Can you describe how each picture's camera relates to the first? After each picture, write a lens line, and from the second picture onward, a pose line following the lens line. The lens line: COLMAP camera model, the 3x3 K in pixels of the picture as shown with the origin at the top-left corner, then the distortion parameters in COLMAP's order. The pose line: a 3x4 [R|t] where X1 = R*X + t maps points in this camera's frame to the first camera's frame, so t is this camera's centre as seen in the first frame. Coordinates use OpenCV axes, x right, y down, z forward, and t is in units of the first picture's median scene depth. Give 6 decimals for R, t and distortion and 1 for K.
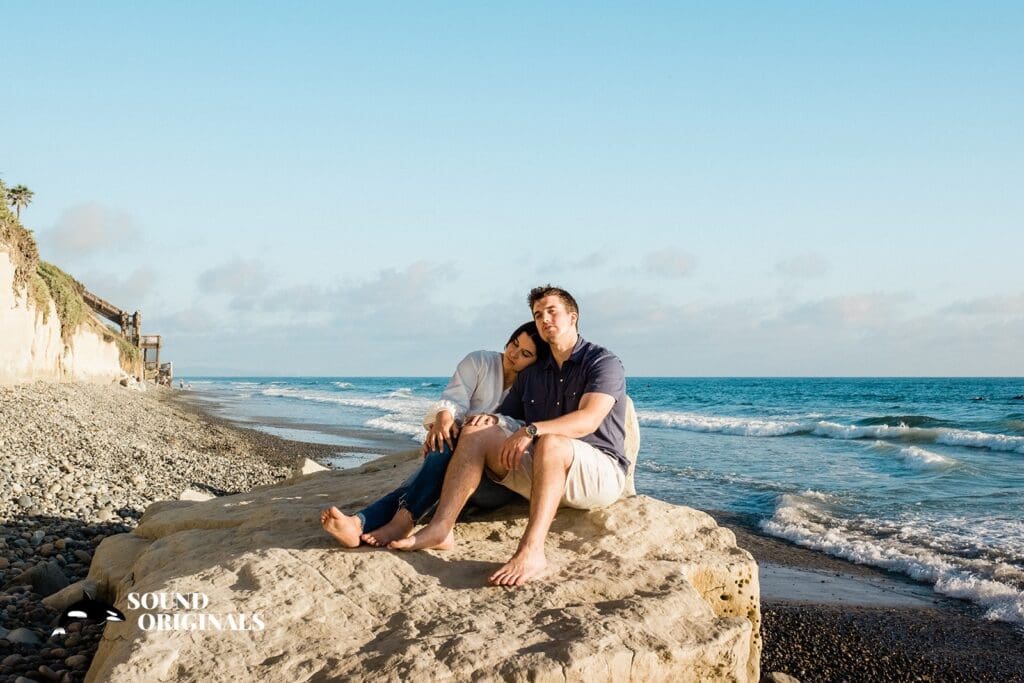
lens RADIAL K [[1189.2, 0, 504.1], [0, 1189.2, 344.7], [0, 0, 1]] dist [-0.025642, 0.000000]
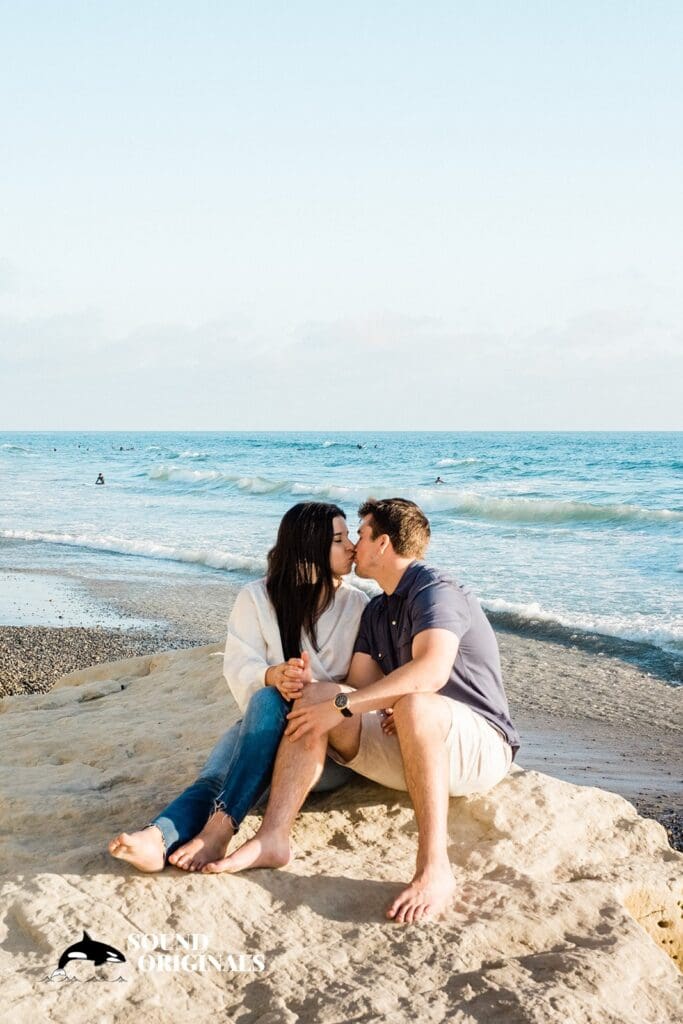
lens RADIAL K [[1748.5, 0, 349.5], [0, 1748.5, 519.5], [0, 0, 1]] dist [-0.023114, 0.000000]
pose [[0.993062, -0.004362, 0.117508, -0.145426], [-0.003820, 0.997587, 0.069317, -0.122182], [-0.117527, -0.069285, 0.990650, -0.041342]]
